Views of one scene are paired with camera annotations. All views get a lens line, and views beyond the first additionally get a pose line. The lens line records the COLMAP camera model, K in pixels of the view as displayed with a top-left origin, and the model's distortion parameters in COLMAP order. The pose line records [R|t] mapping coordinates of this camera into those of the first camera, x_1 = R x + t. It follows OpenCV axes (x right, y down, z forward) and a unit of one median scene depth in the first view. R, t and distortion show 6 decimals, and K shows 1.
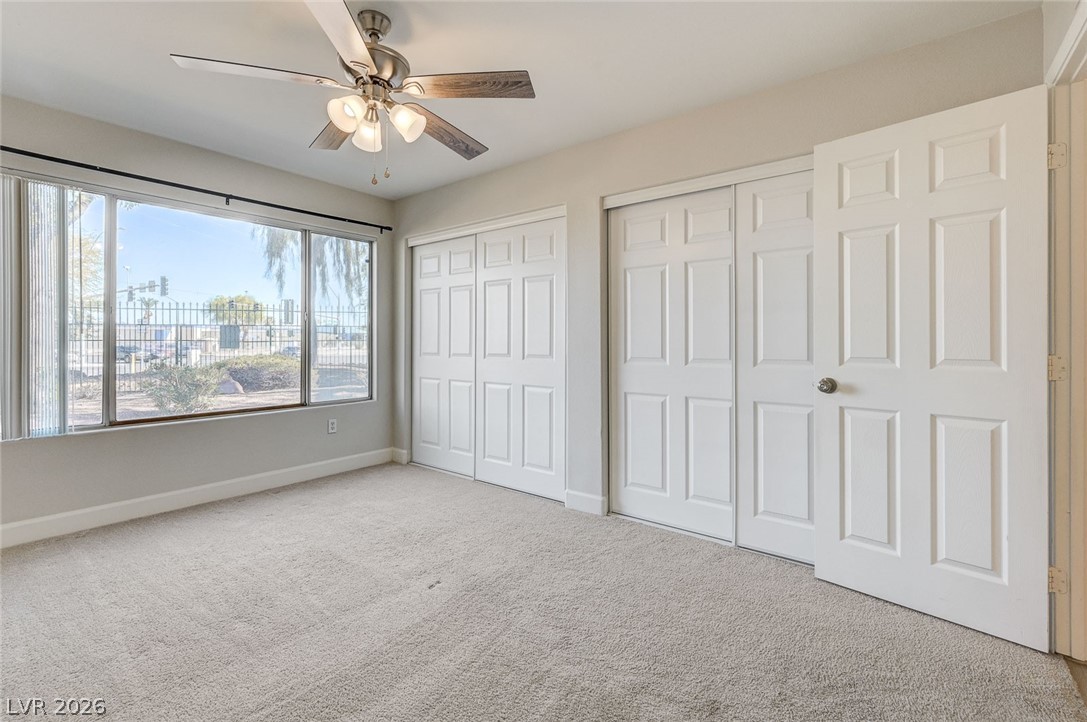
lens RADIAL K [[478.4, 0, 524.1], [0, 478.4, 340.2], [0, 0, 1]] dist [0.016236, -0.000056]
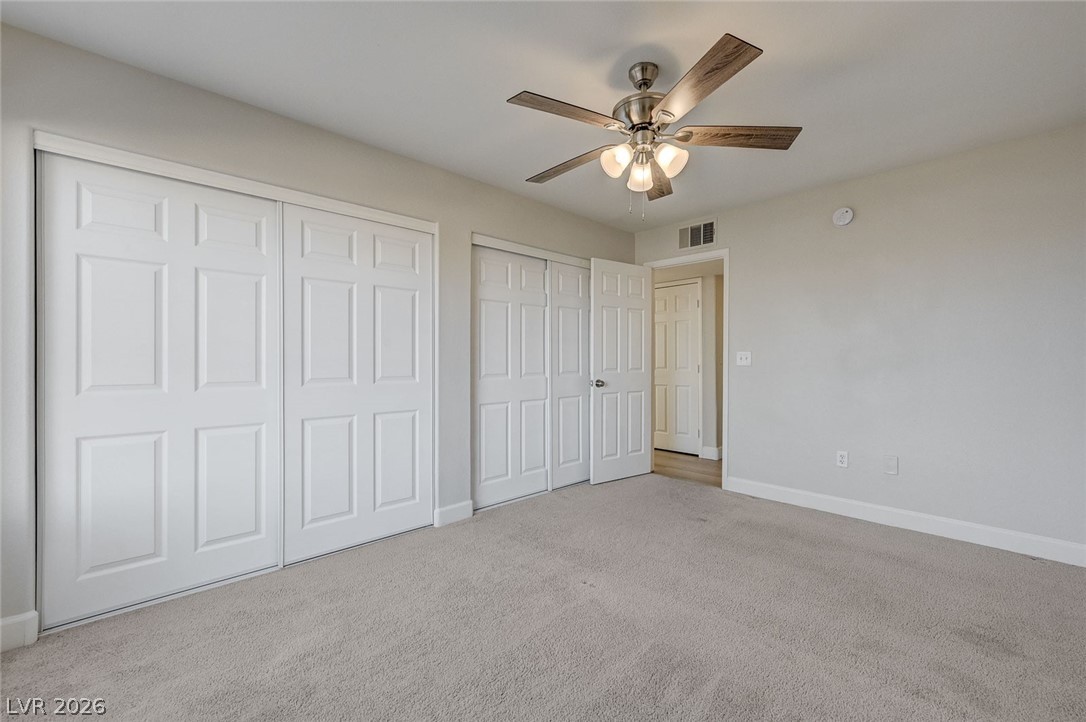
lens RADIAL K [[463.8, 0, 544.8], [0, 463.8, 361.5], [0, 0, 1]] dist [0.000585, 0.000486]
pose [[0.115942, -0.000592, 0.993256, -0.806841], [0.000061, 1.000000, 0.000589, 0.002593], [-0.993256, -0.000008, 0.115942, 0.633781]]
